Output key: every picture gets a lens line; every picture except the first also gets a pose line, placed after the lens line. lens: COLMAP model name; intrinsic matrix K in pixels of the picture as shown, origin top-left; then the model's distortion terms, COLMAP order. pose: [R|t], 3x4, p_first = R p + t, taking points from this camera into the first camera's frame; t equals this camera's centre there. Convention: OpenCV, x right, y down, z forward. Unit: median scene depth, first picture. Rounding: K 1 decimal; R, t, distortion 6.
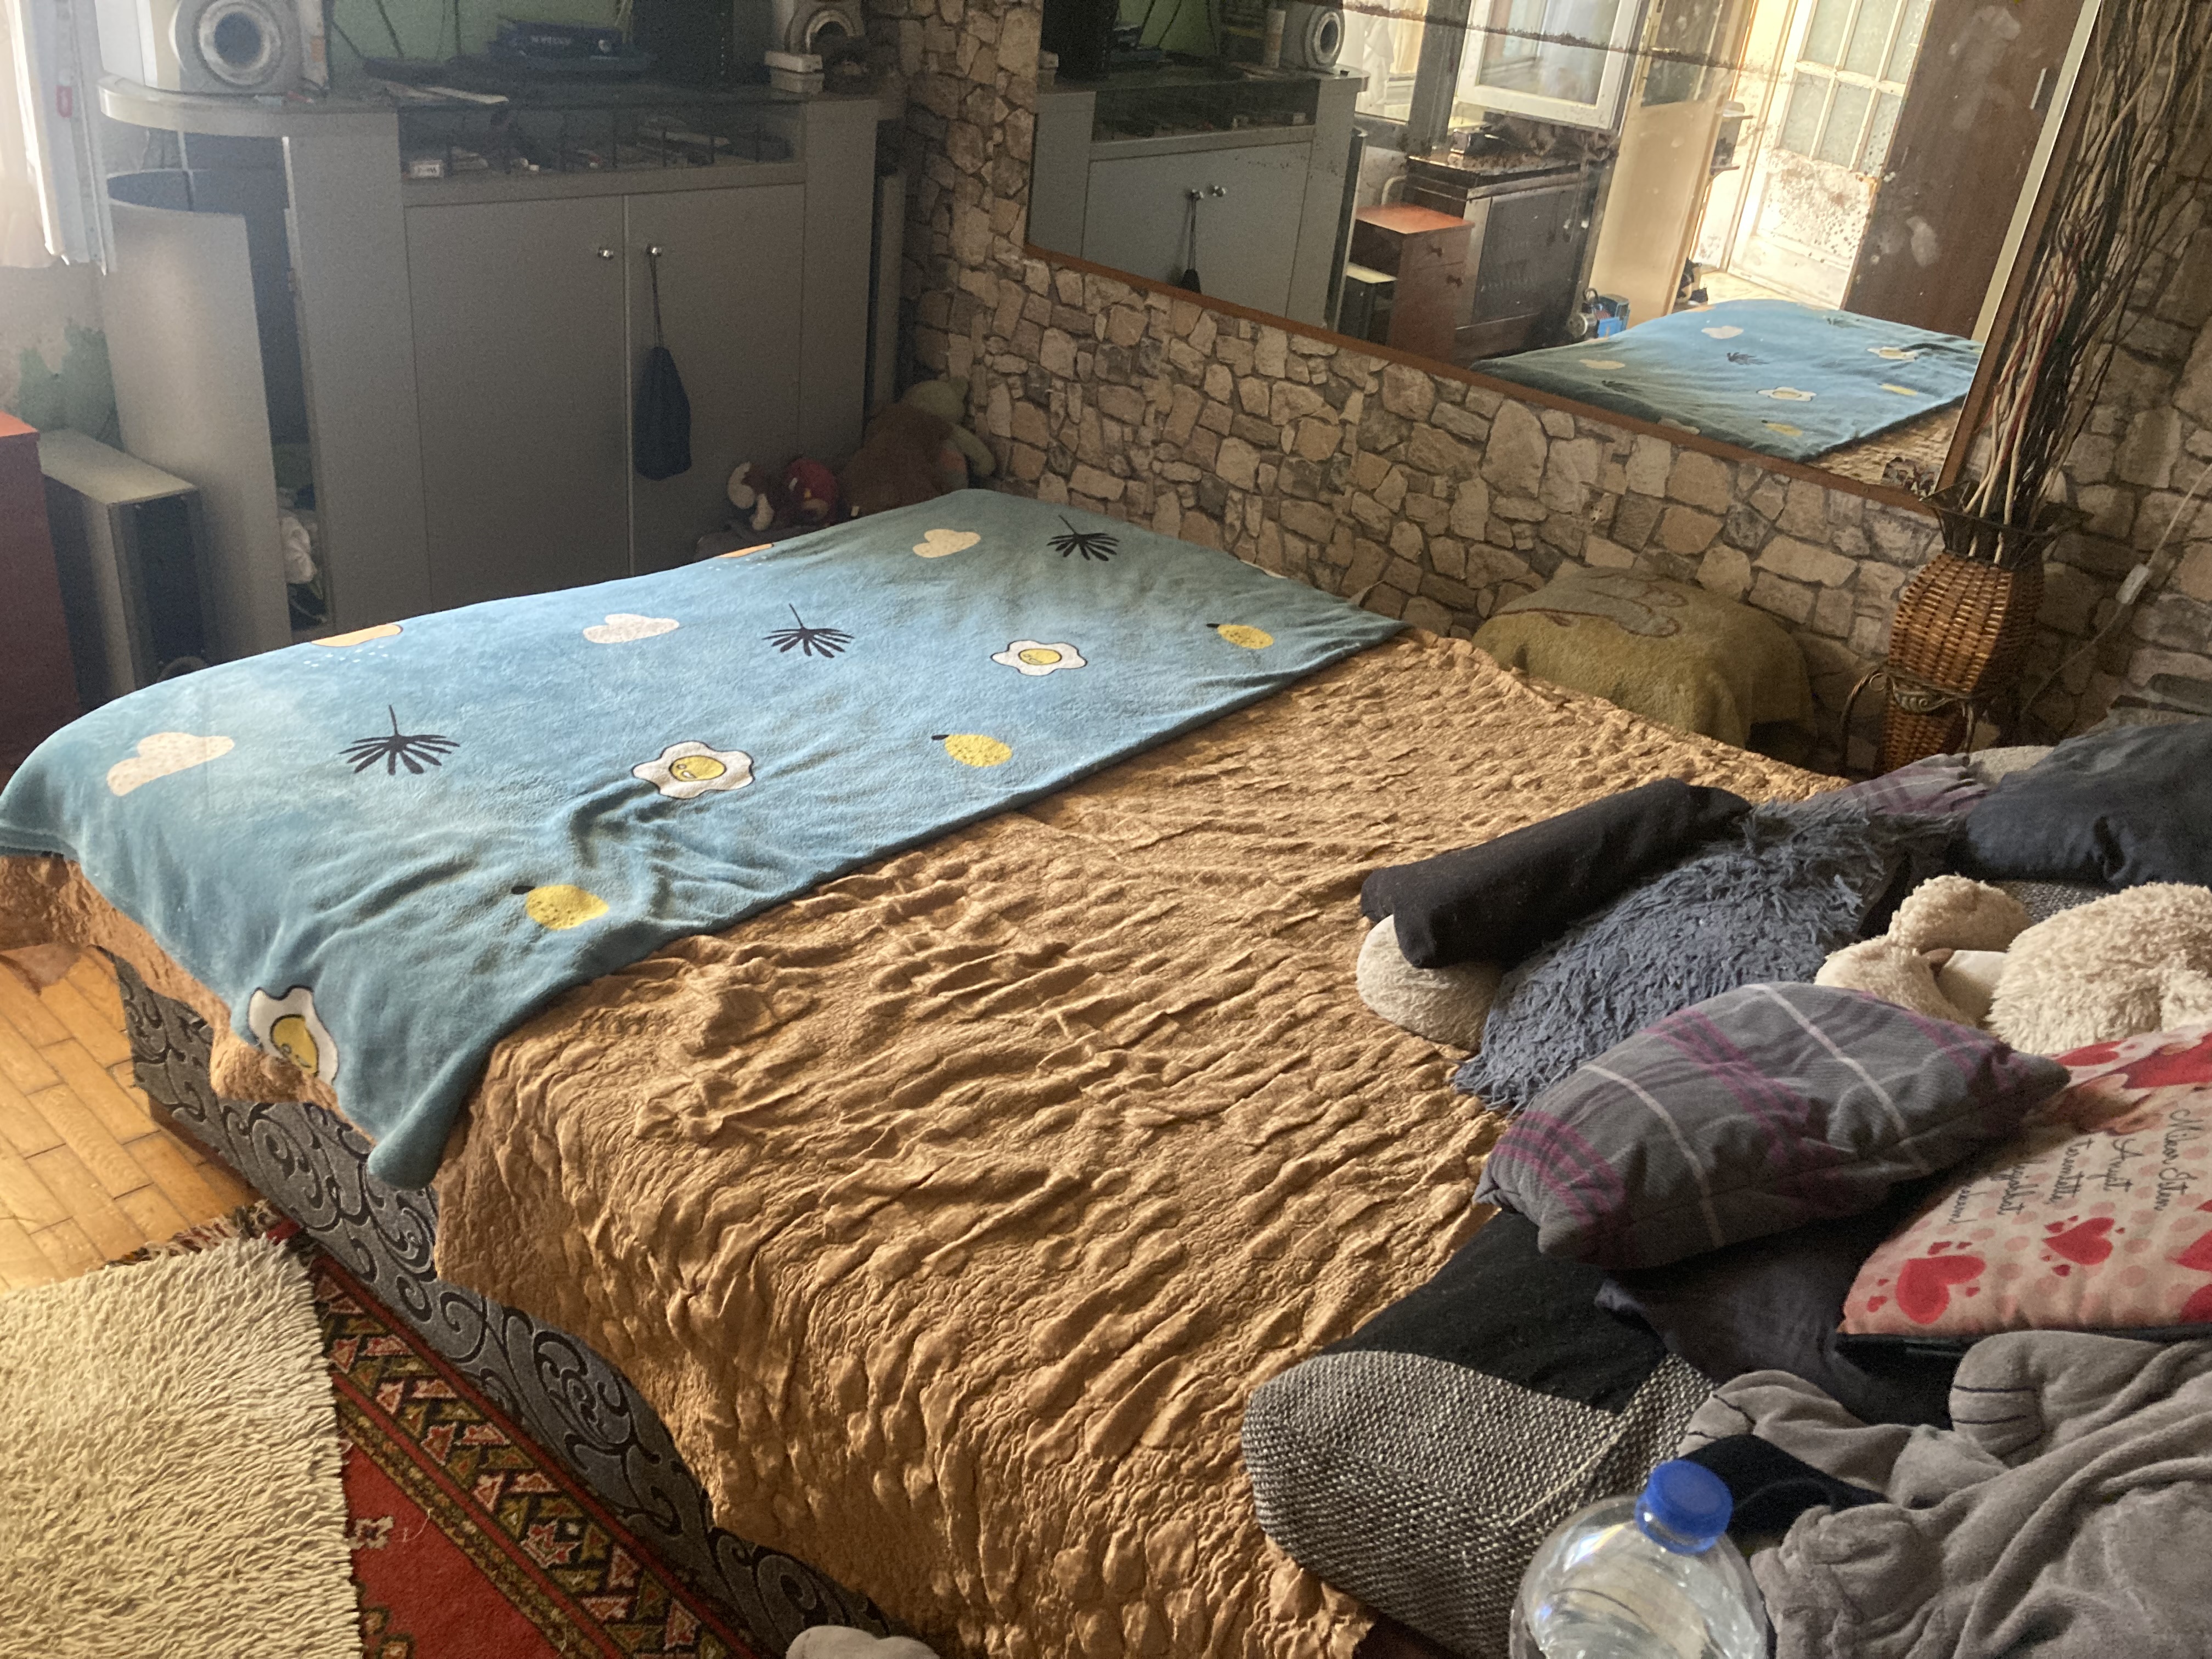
lens RADIAL K [[1815.8, 0, 1067.4], [0, 1815.8, 825.6], [0, 0, 1]] dist [0.033937, 0.000497]
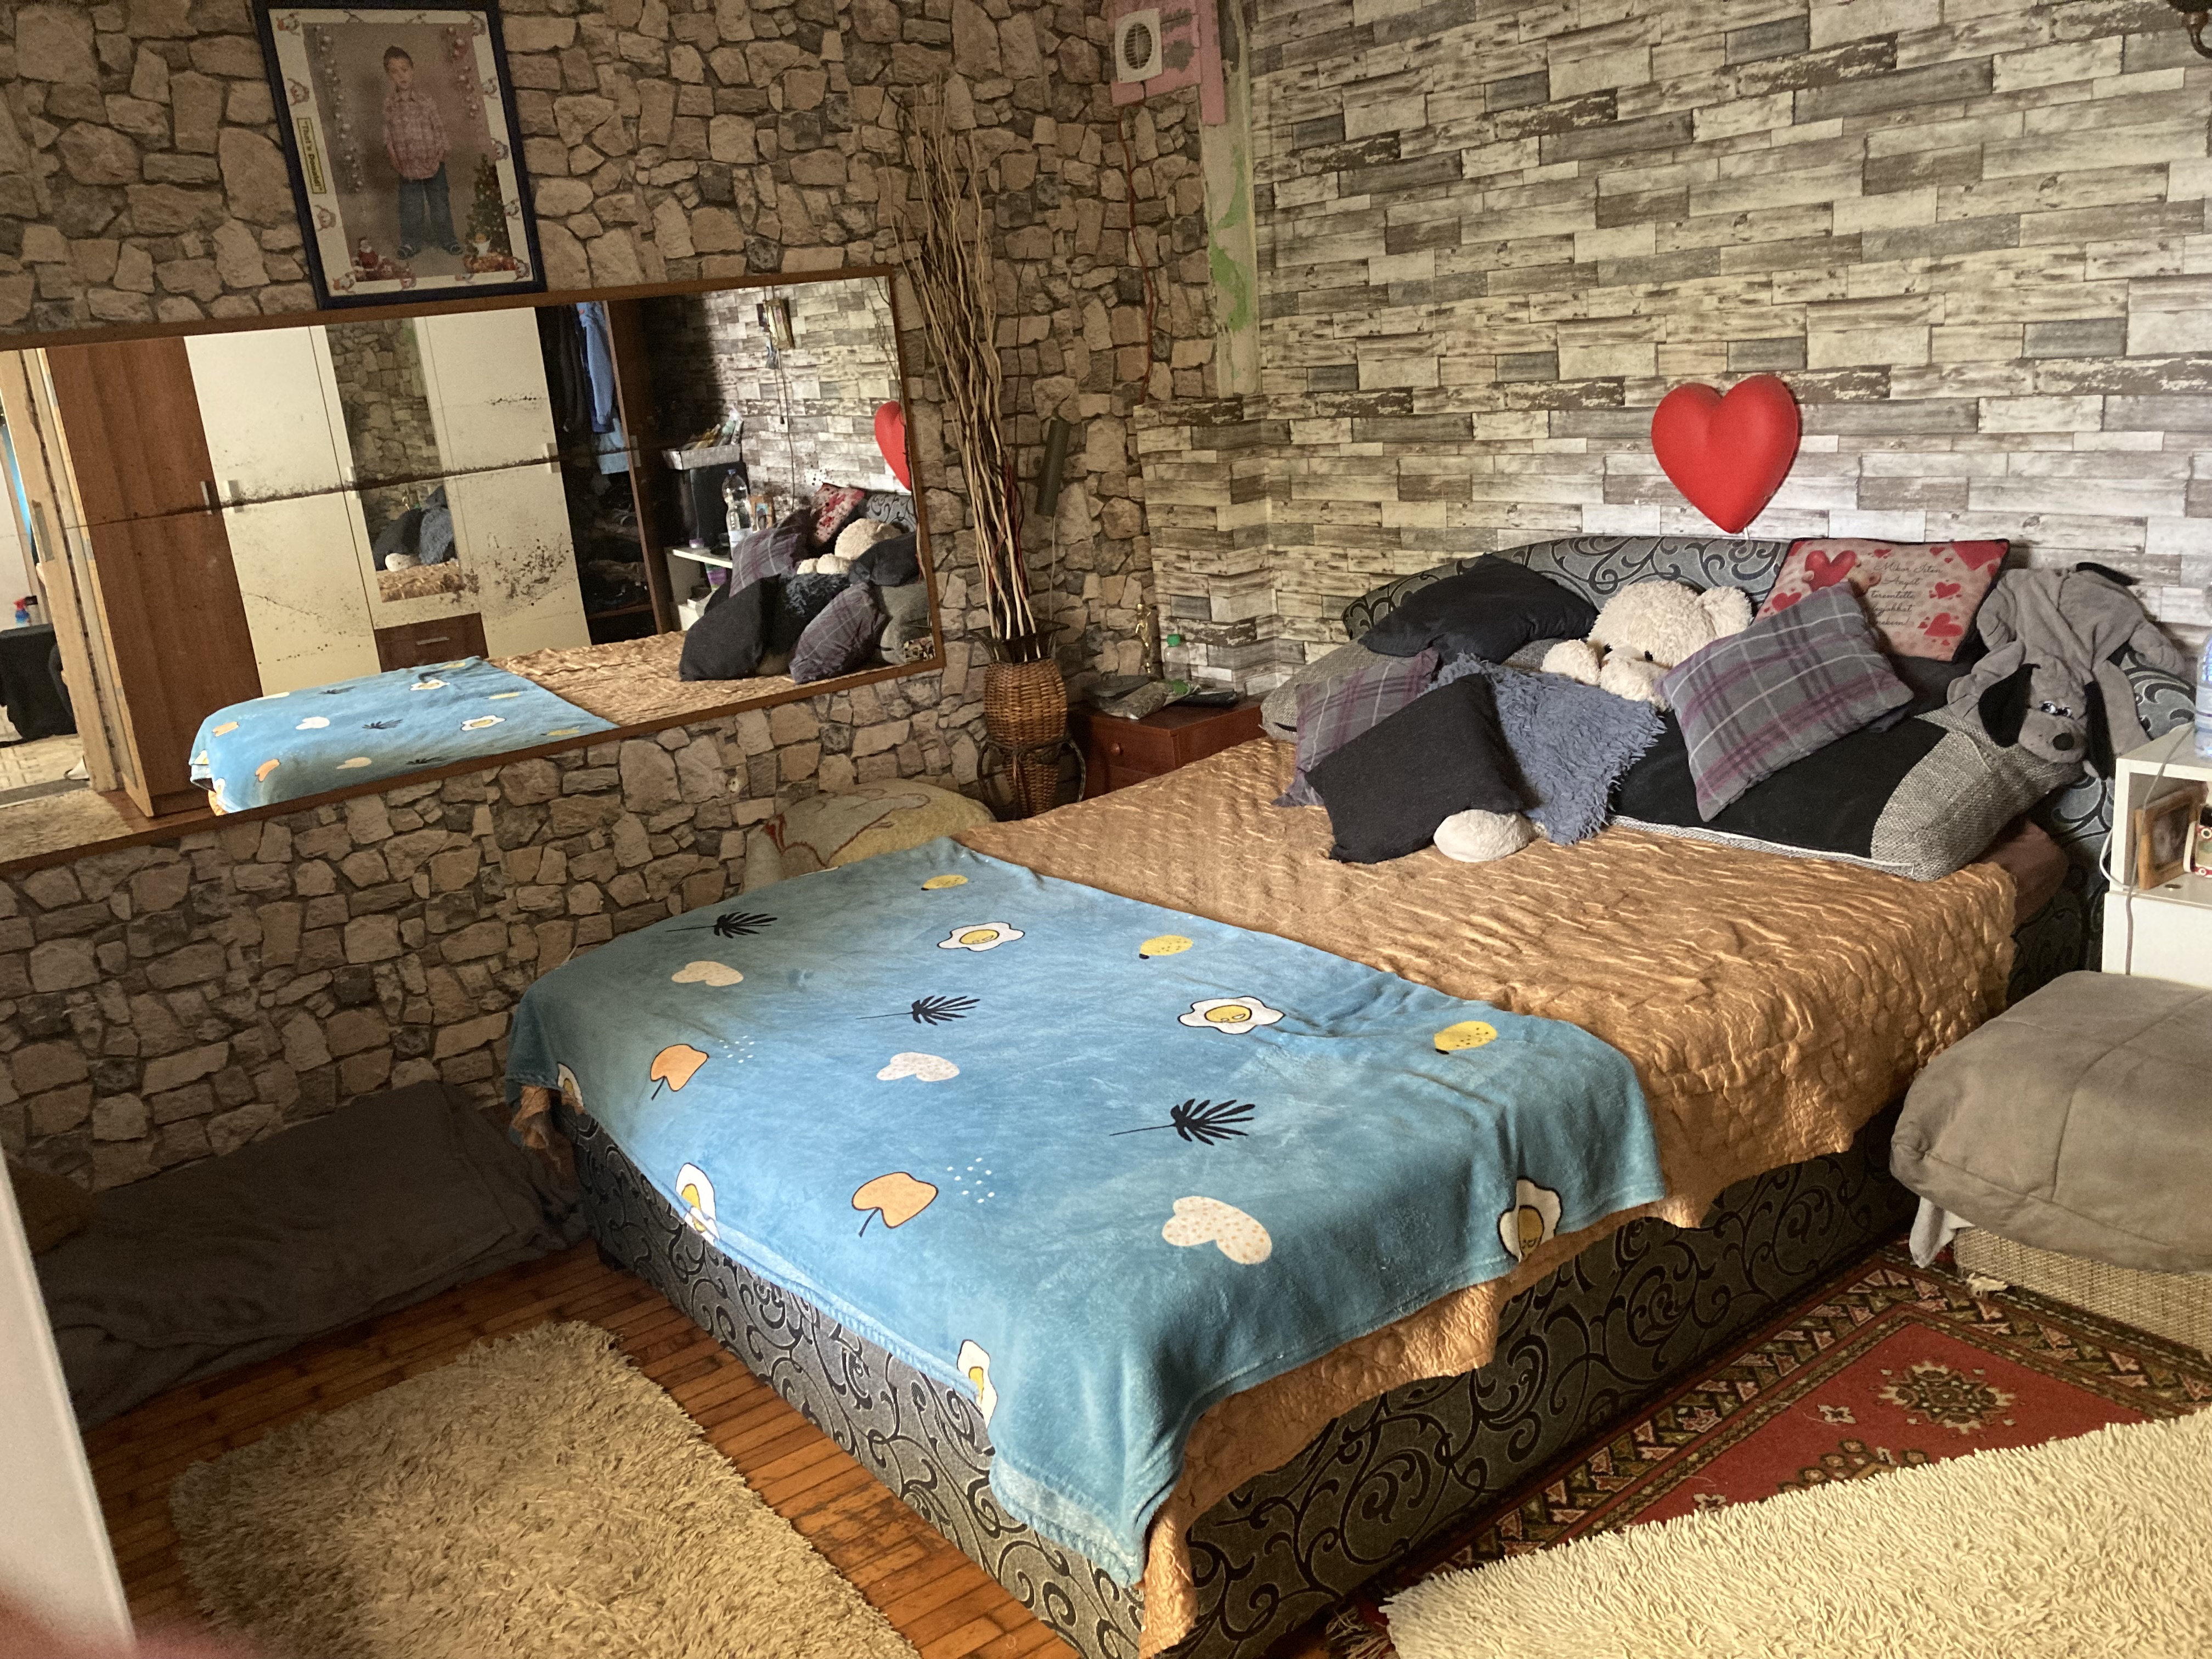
lens RADIAL K [[1815.8, 0, 1067.4], [0, 1815.8, 825.6], [0, 0, 1]] dist [0.033937, 0.000497]
pose [[0.205665, -0.378398, 0.902506, -0.973073], [0.569358, 0.796341, 0.204139, -0.336154], [-0.795948, 0.471865, 0.379223, 0.447305]]
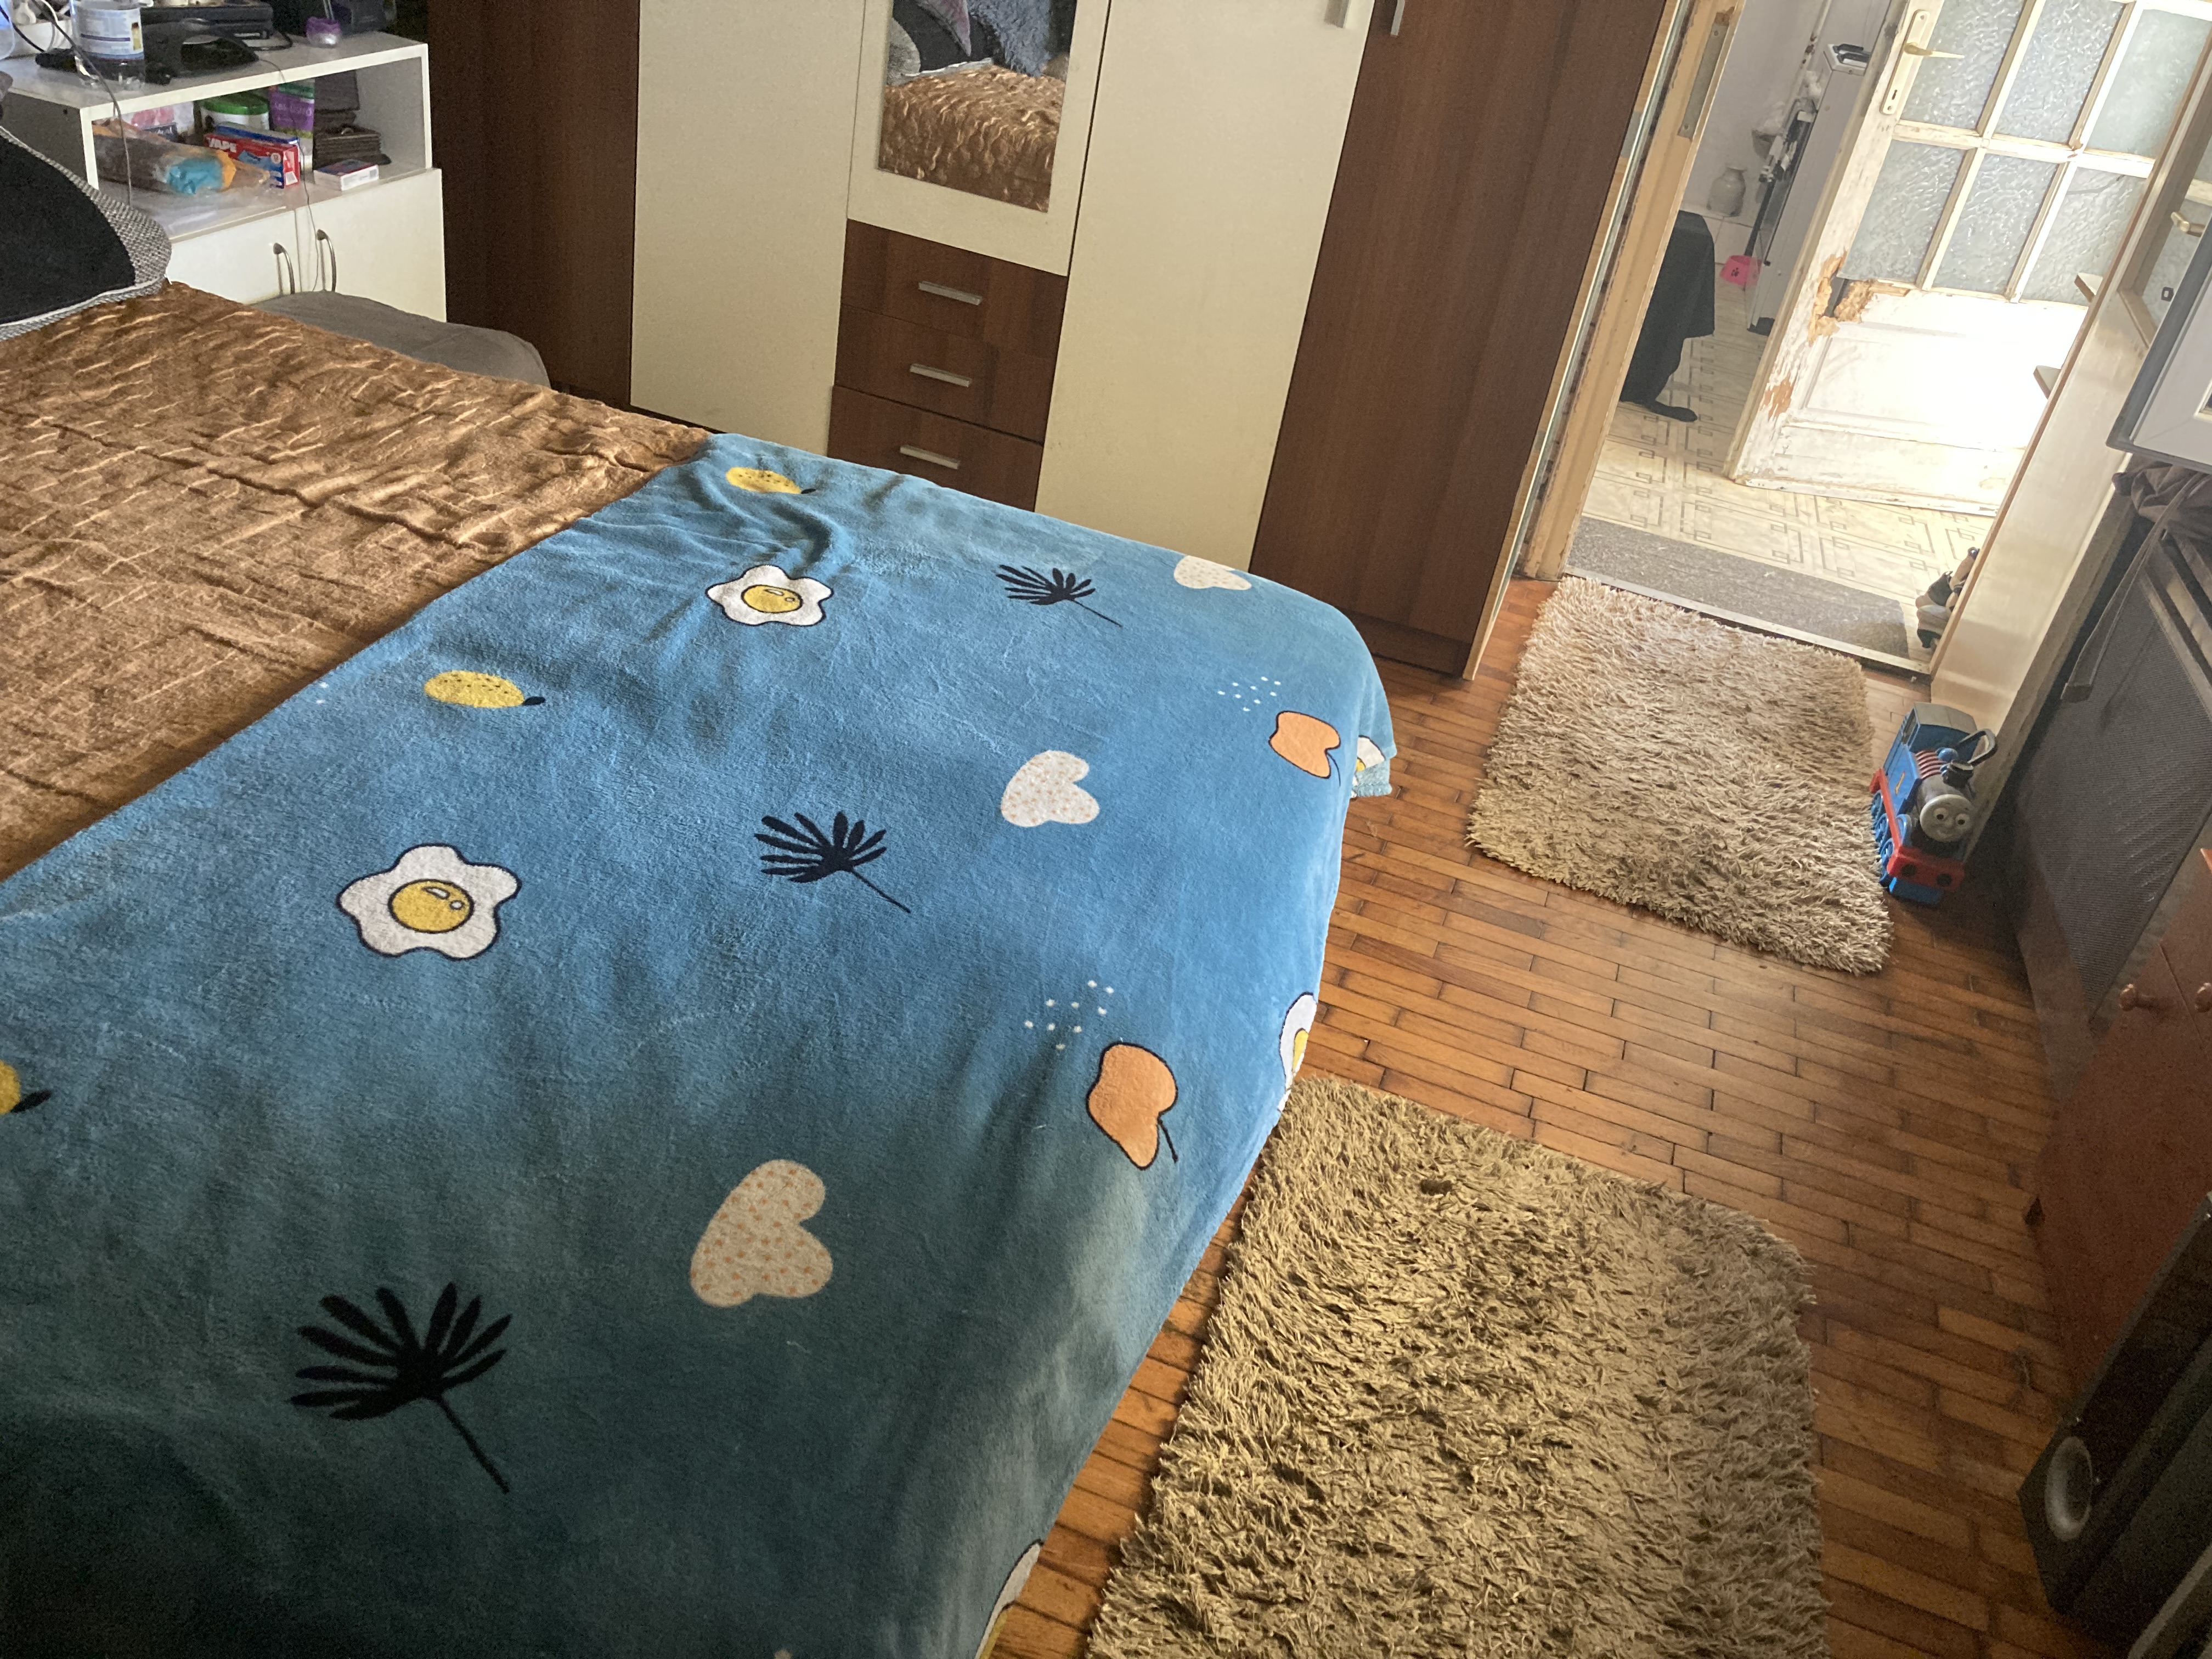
lens RADIAL K [[1791.5, 0, 1106.0], [0, 1791.5, 829.5], [0, 0, 1]] dist [0.068535, -0.007712]
pose [[-0.882919, 0.007656, -0.469463, 0.058980], [-0.407672, 0.483535, 0.774595, -0.582950], [0.232932, 0.875292, -0.423801, 1.187777]]
